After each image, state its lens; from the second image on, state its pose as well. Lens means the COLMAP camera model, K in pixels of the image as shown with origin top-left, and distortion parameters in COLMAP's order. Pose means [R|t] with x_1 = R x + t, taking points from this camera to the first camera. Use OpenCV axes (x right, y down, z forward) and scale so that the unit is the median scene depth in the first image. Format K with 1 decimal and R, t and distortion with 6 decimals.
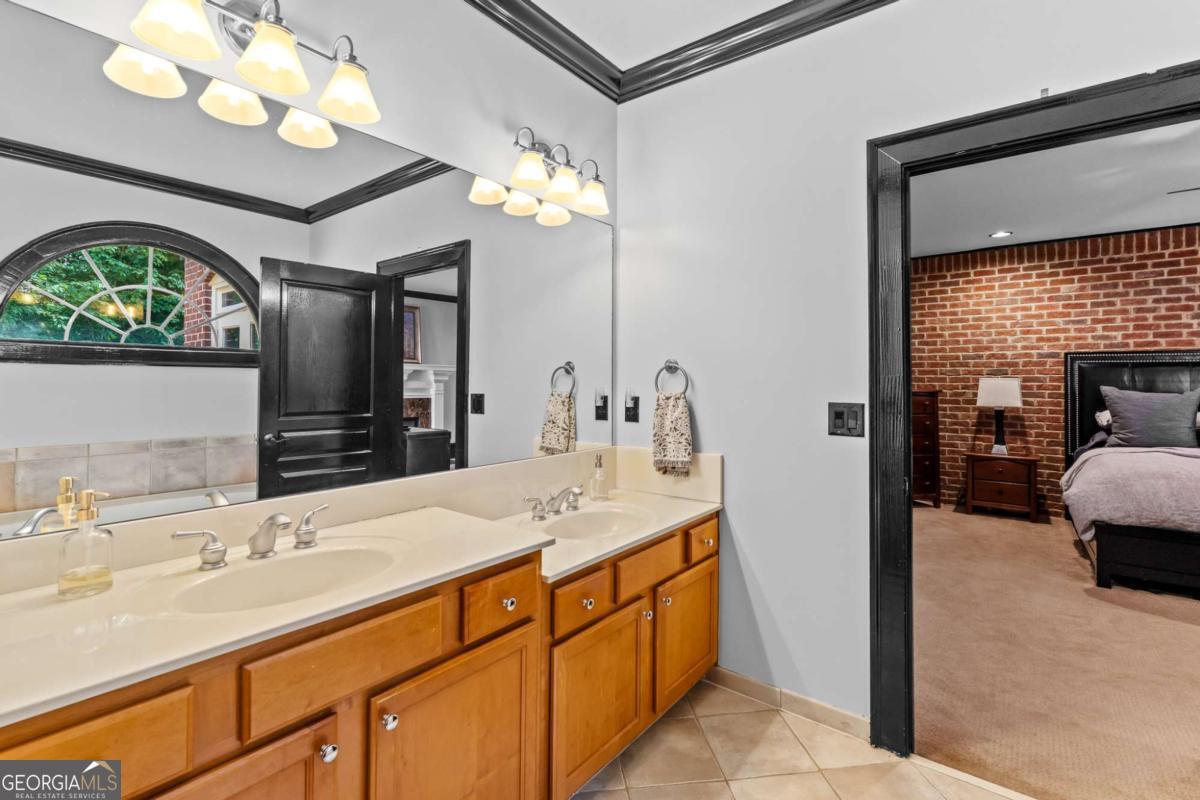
lens RADIAL K [[544.0, 0, 598.7], [0, 544.0, 392.9], [0, 0, 1]] dist [0.002179, -0.000359]
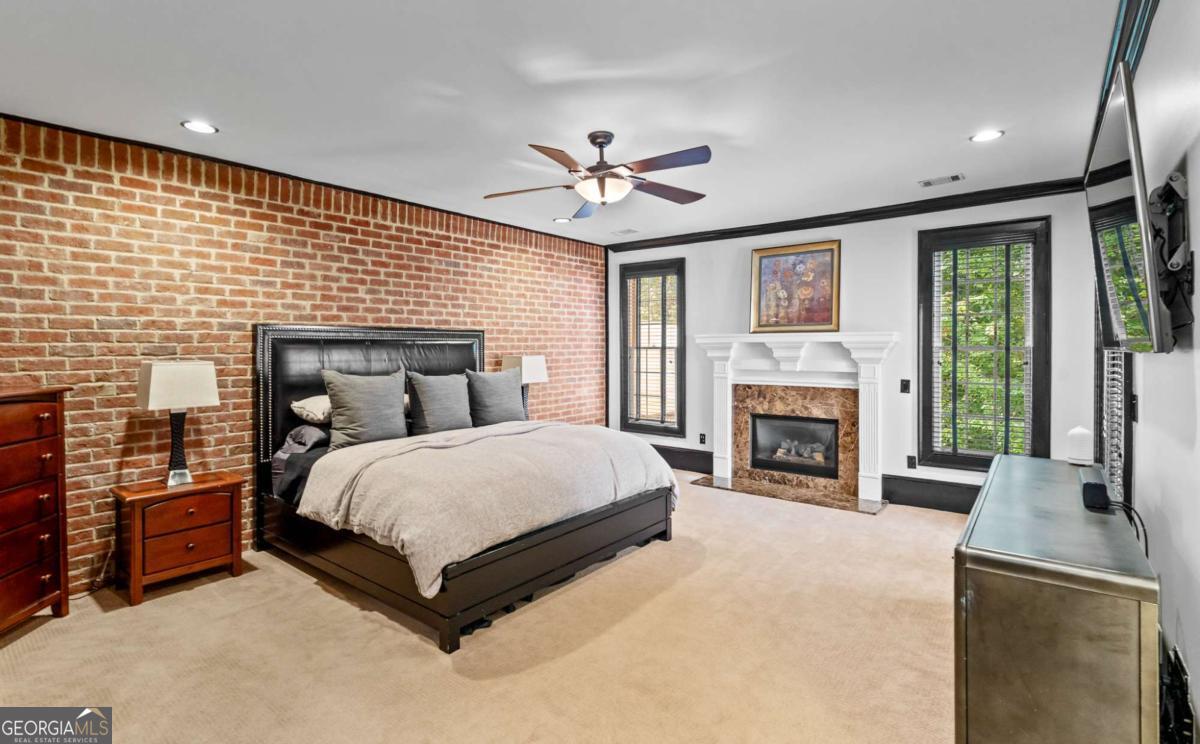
lens RADIAL K [[552.6, 0, 612.9], [0, 552.6, 342.8], [0, 0, 1]] dist [-0.012950, -0.000789]
pose [[0.008285, -0.001627, 0.999964, 0.120220], [0.022743, 0.999740, 0.001438, -0.037287], [-0.999707, 0.022730, 0.008320, 0.495820]]
